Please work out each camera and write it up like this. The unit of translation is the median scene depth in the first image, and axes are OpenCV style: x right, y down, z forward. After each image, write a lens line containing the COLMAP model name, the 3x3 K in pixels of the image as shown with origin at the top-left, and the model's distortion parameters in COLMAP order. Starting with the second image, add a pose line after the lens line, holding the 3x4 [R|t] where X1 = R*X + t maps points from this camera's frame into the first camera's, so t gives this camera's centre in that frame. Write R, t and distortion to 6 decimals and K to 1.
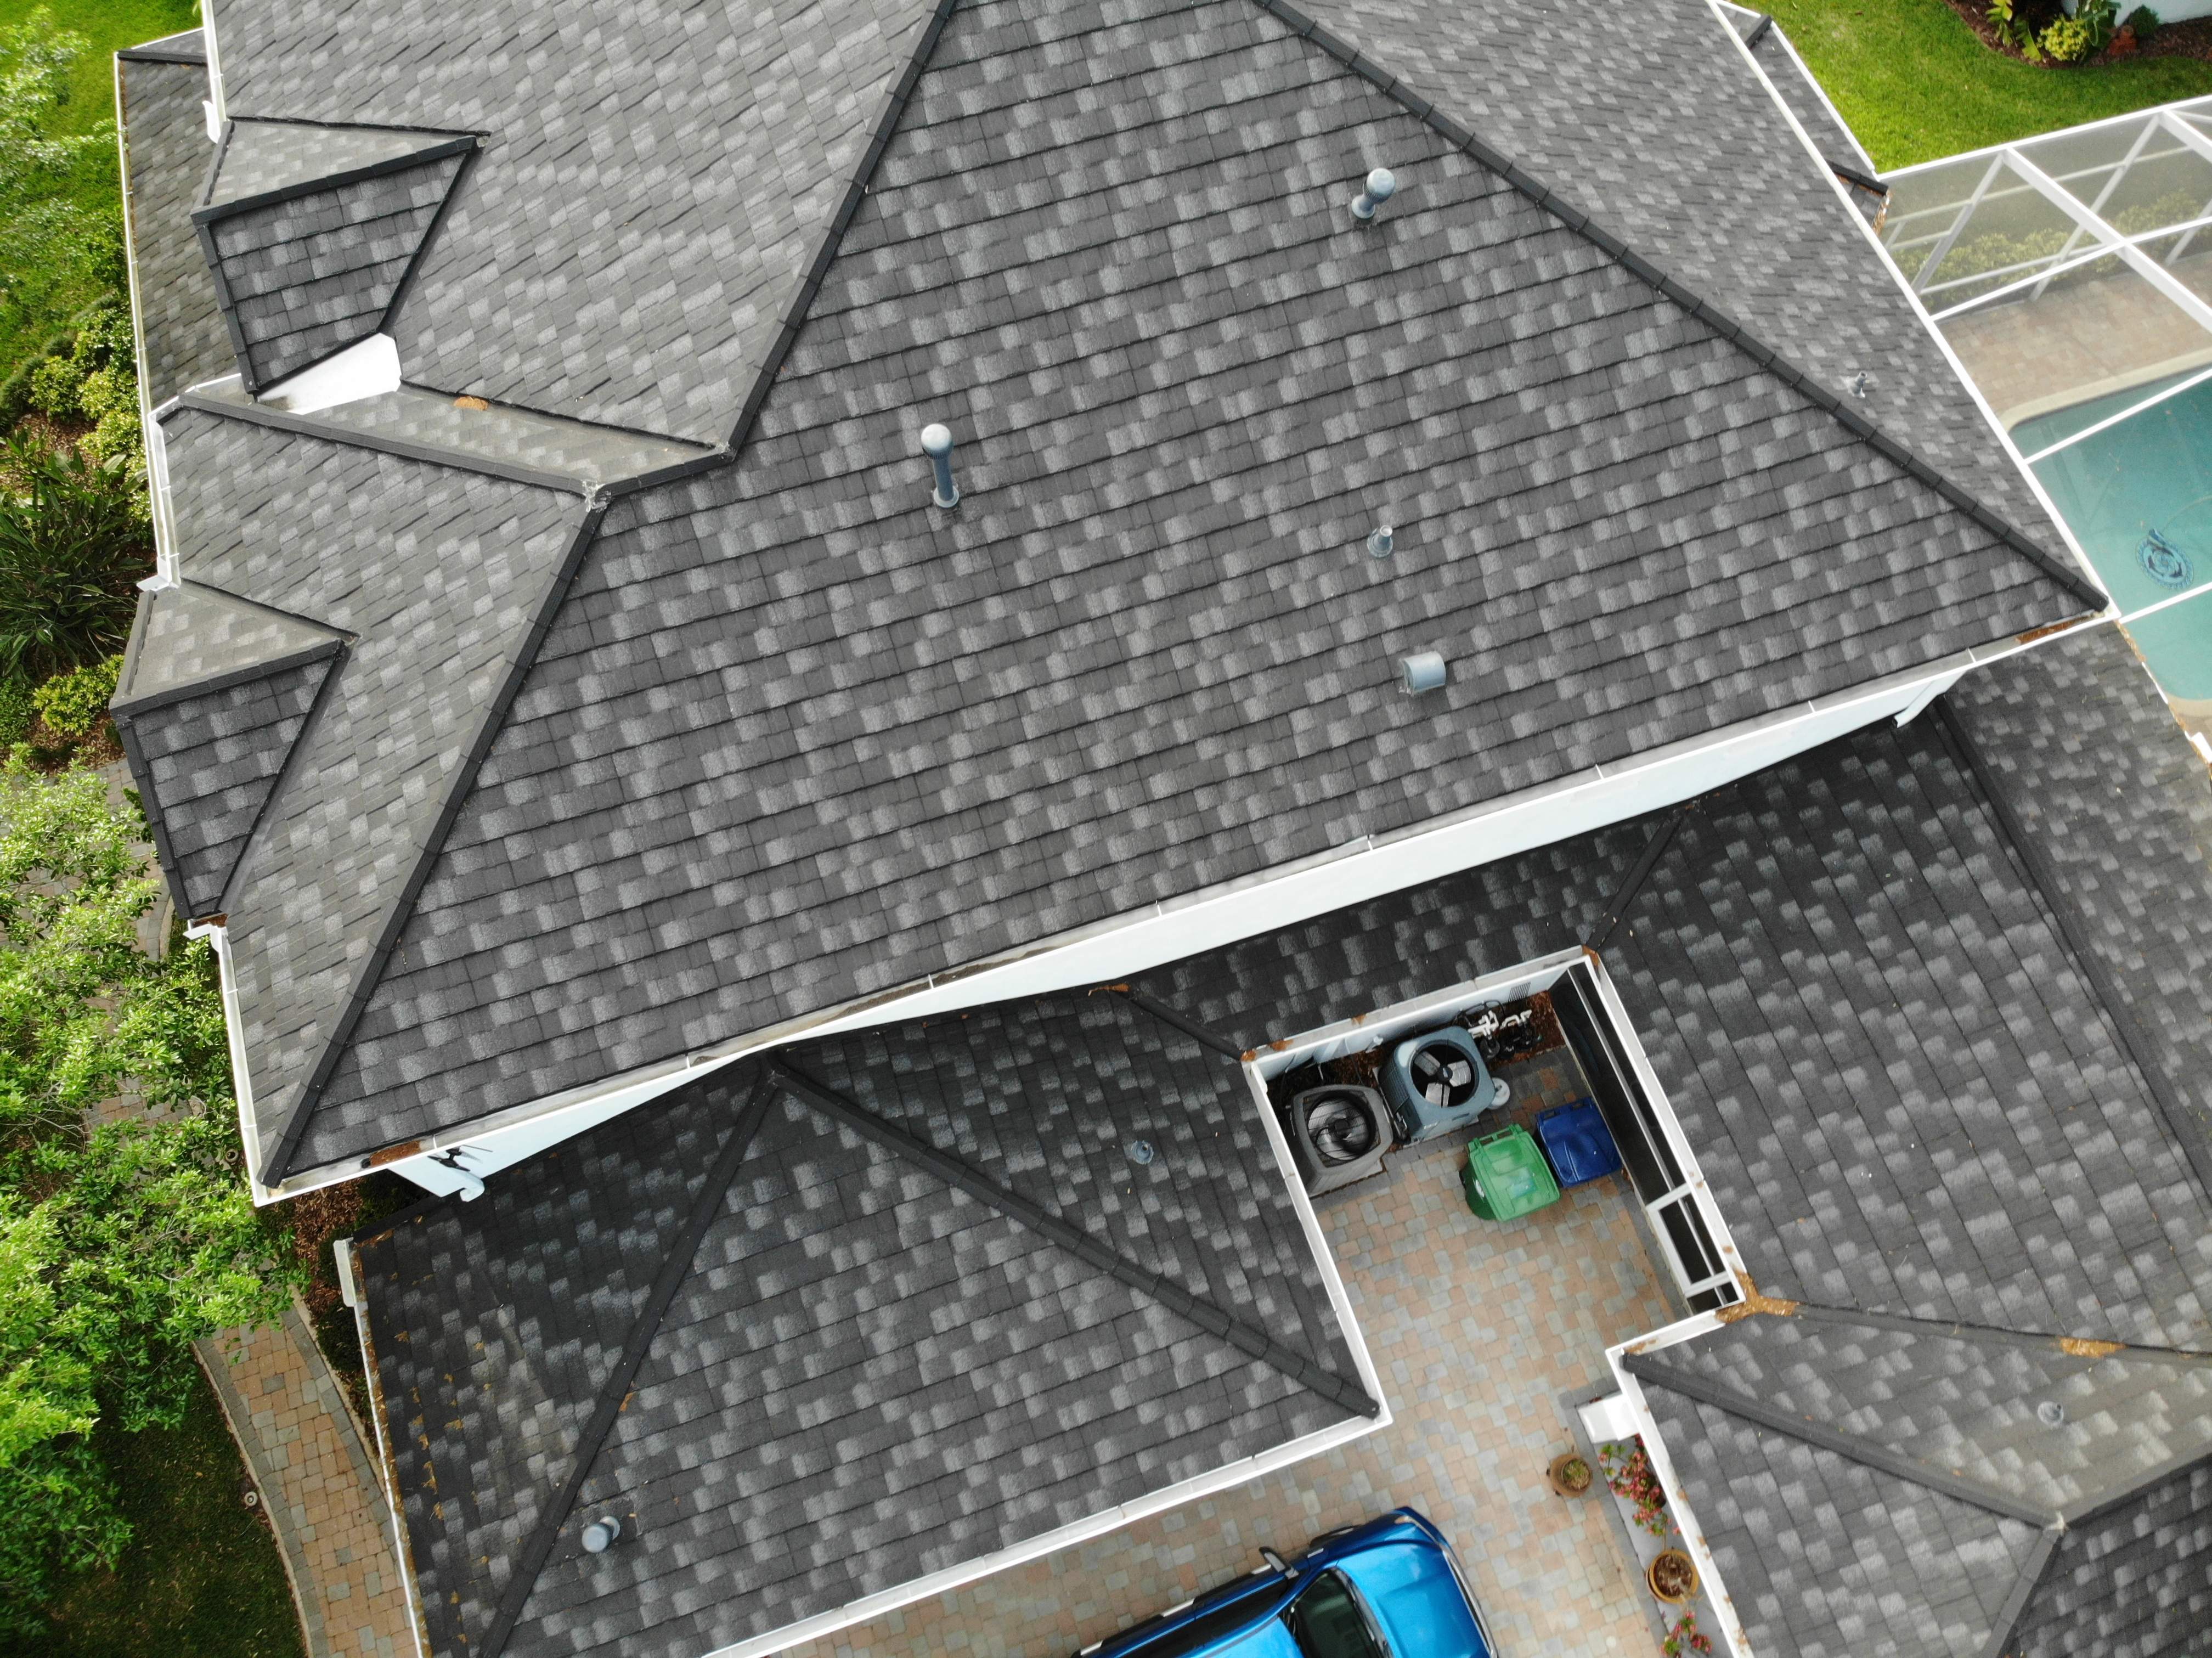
lens RADIAL K [[1617.4, 0, 1088.8], [0, 1617.4, 830.4], [0, 0, 1]] dist [0.156409, -0.400618]
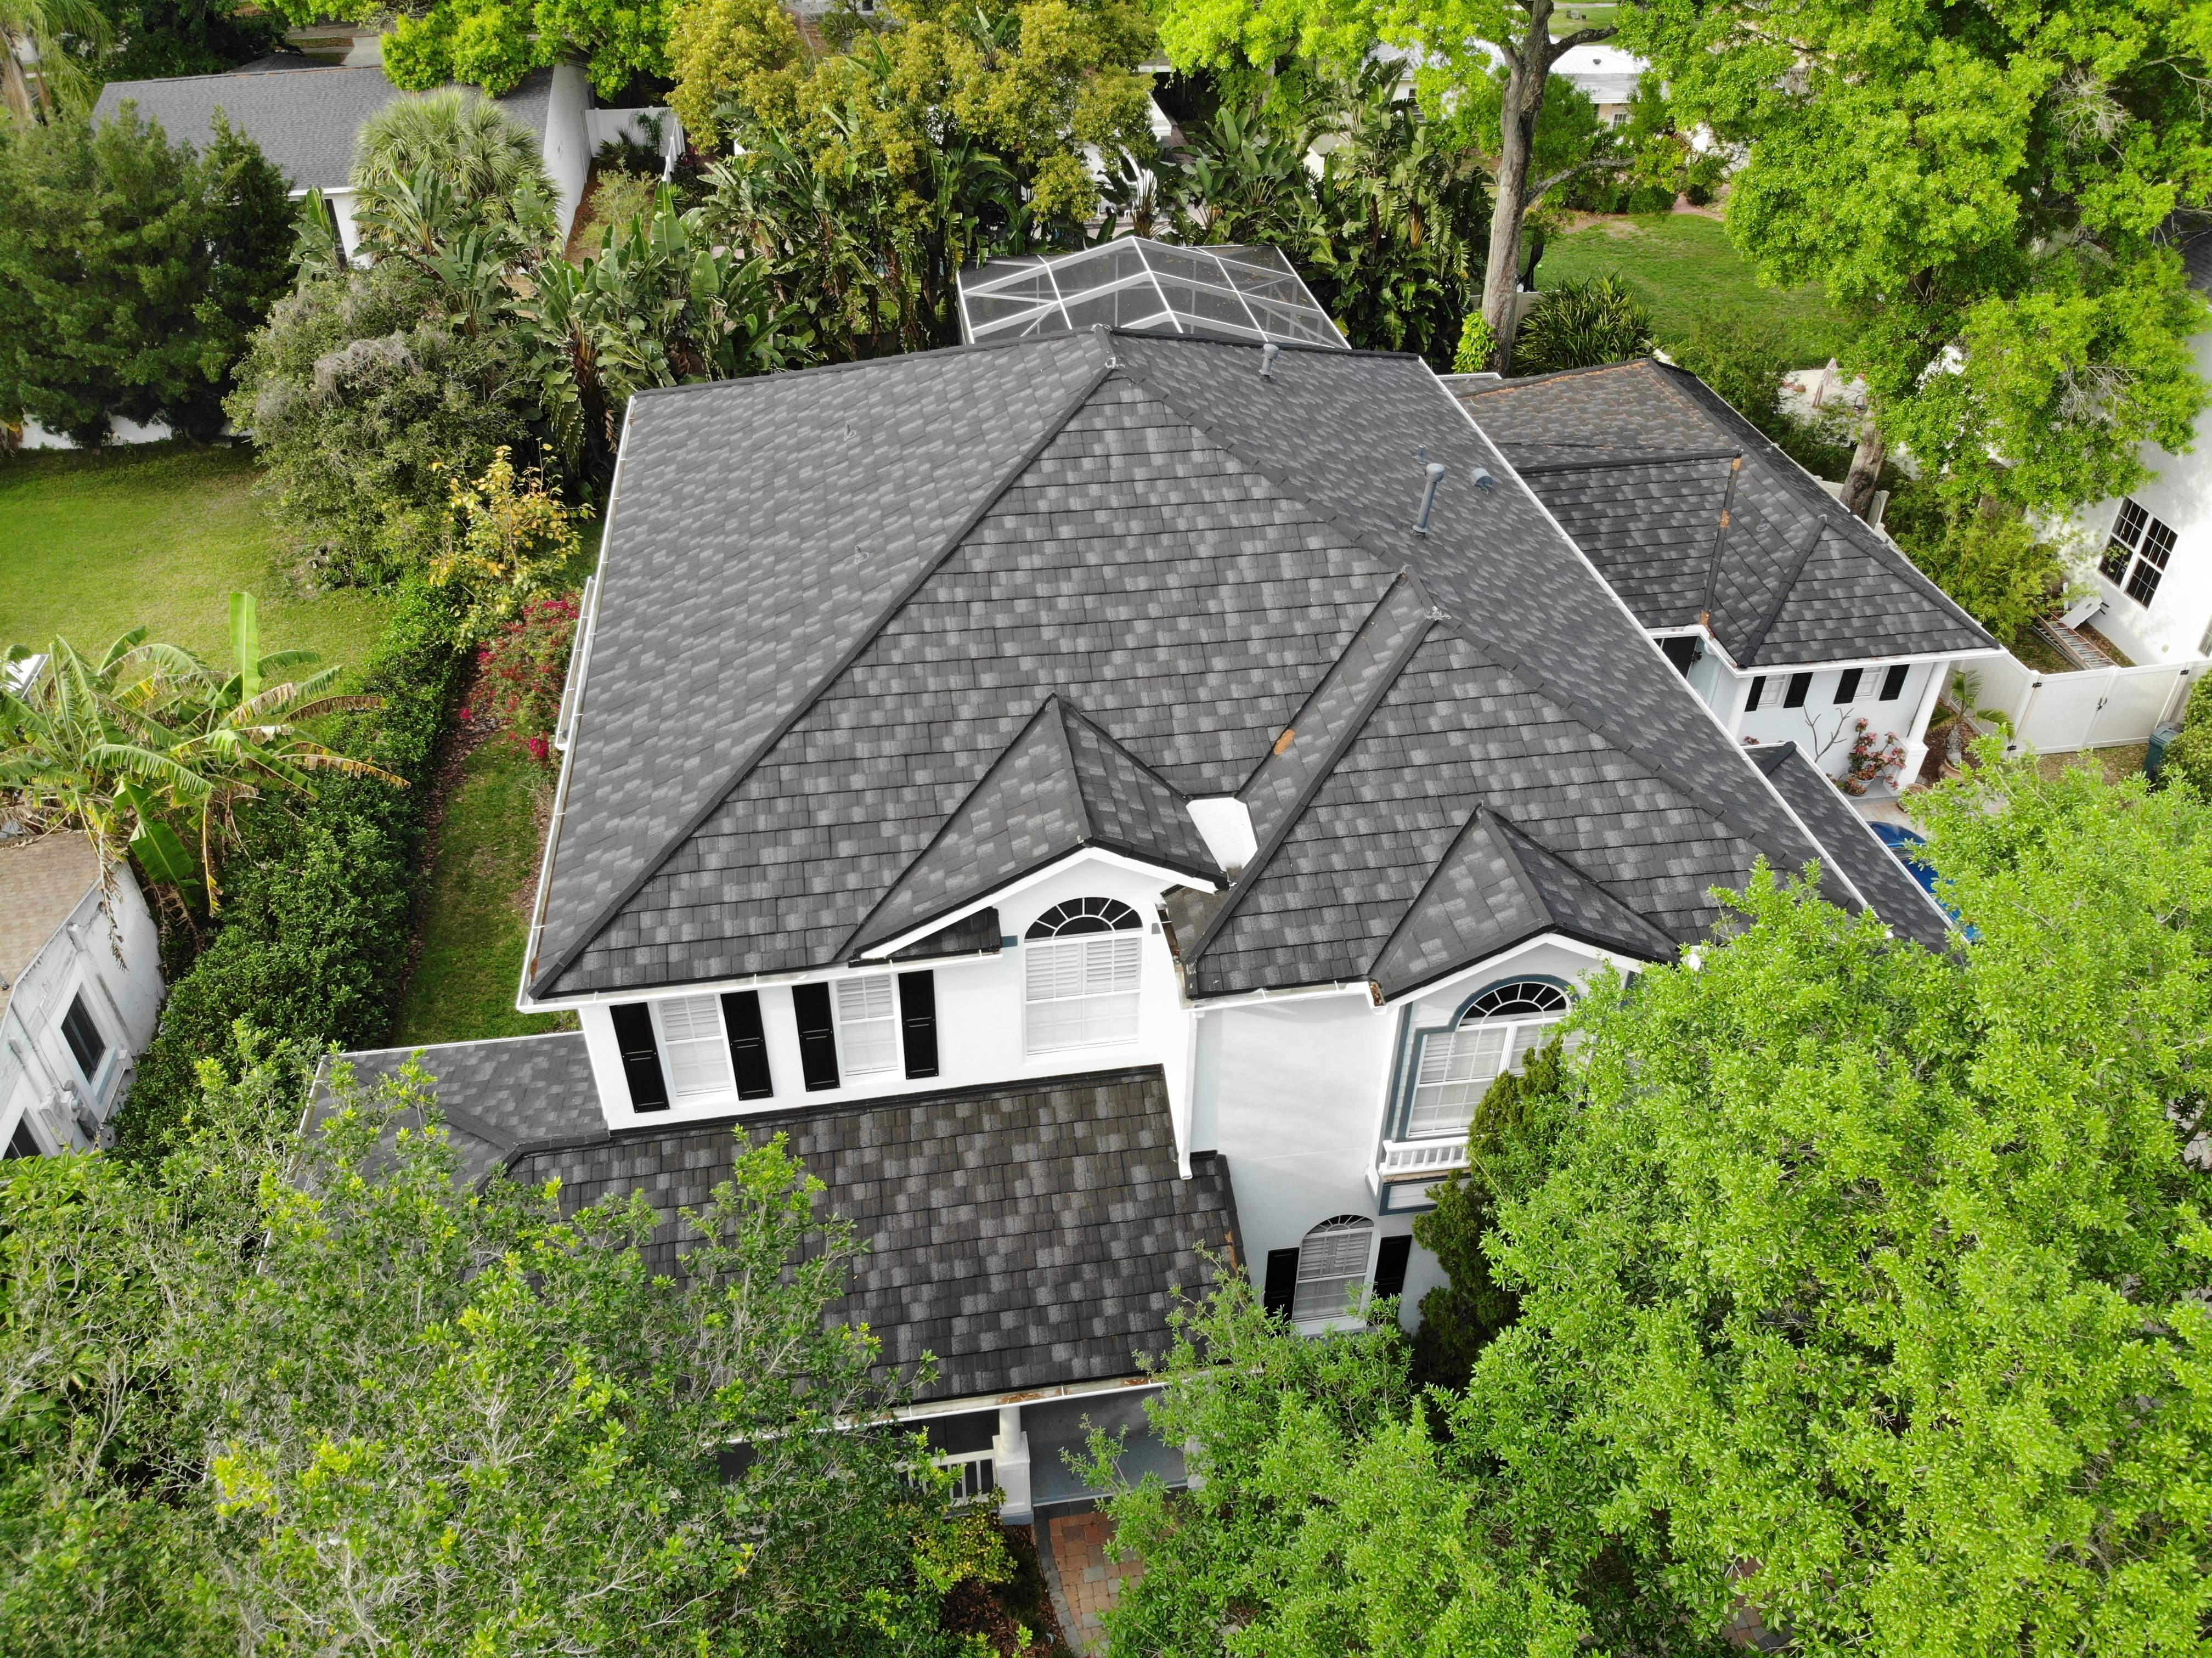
lens RADIAL K [[1602.2, 0, 1099.7], [0, 1602.2, 826.6], [0, 0, 1]] dist [0.196094, -0.440908]
pose [[0.172557, -0.608804, 0.774327, -1.507536], [0.905348, 0.407713, 0.118804, -0.540118], [-0.388031, 0.680535, 0.621534, 0.298698]]
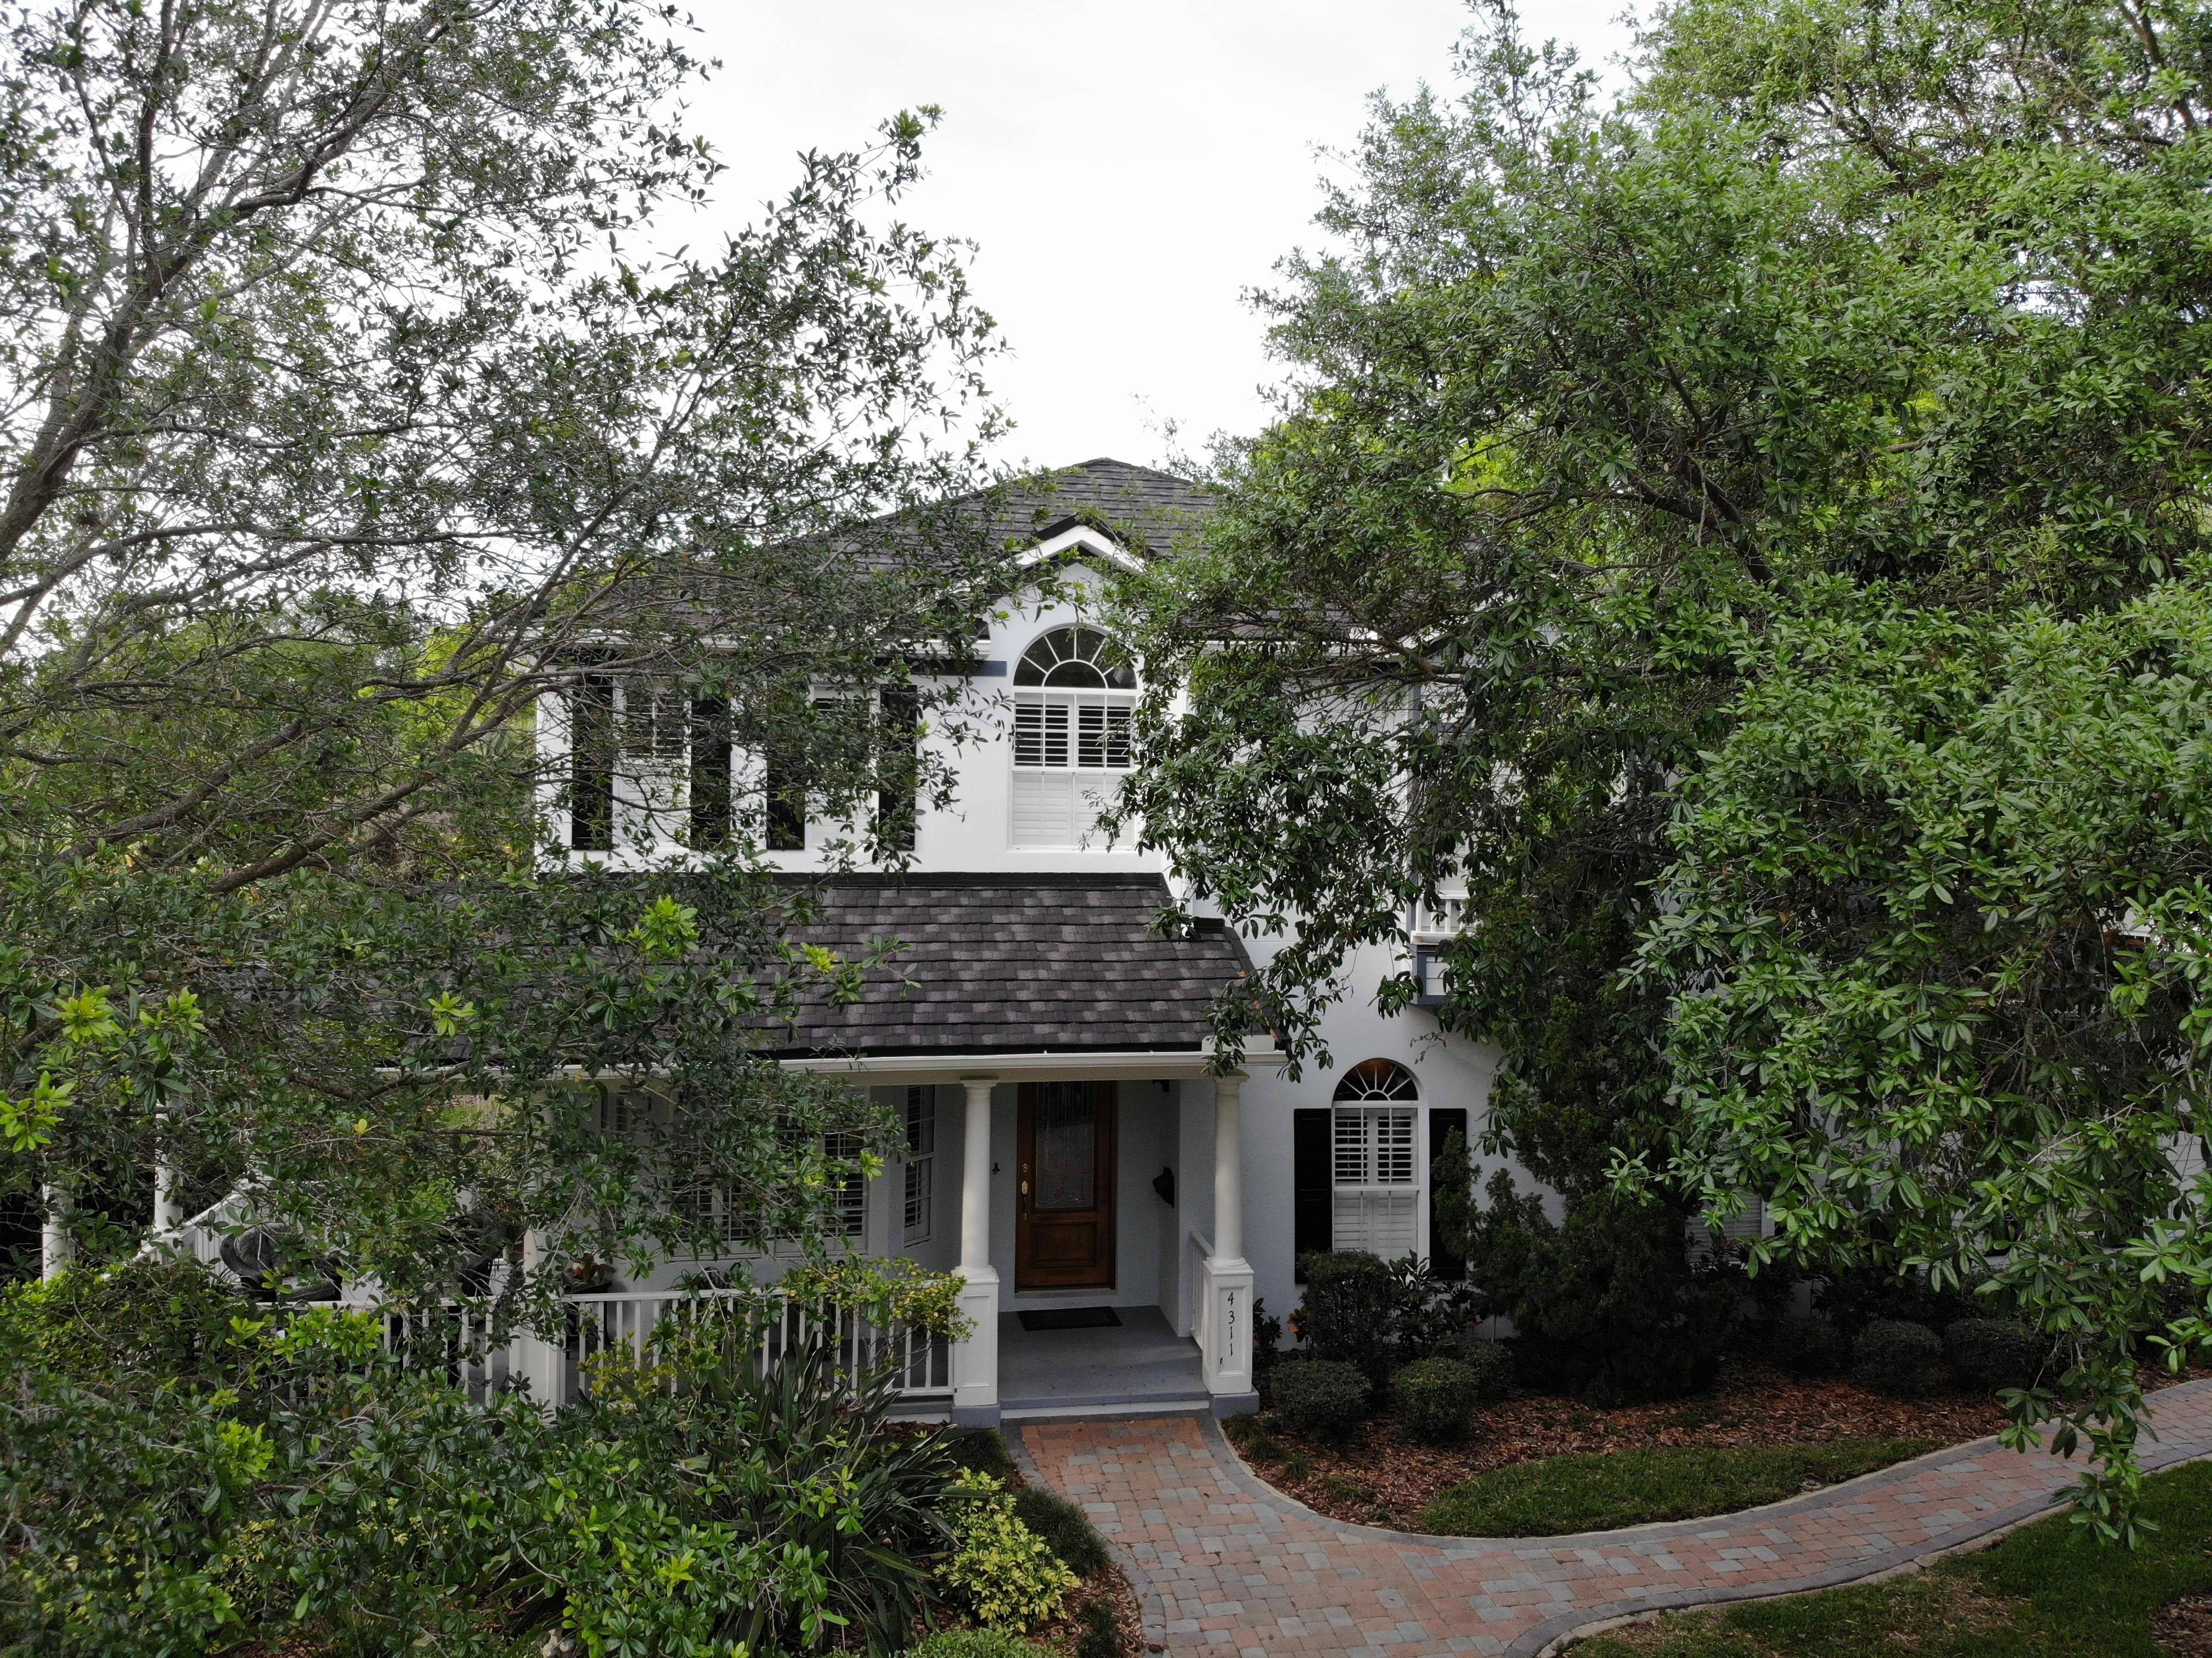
lens RADIAL K [[1644.7, 0, 1102.7], [0, 1644.7, 762.3], [0, 0, 1]] dist [0.059665, -0.158815]
pose [[0.175055, -0.004647, 0.984548, -1.826033], [0.905579, 0.393185, -0.159158, -0.109127], [-0.386370, 0.919448, 0.073037, 1.131300]]
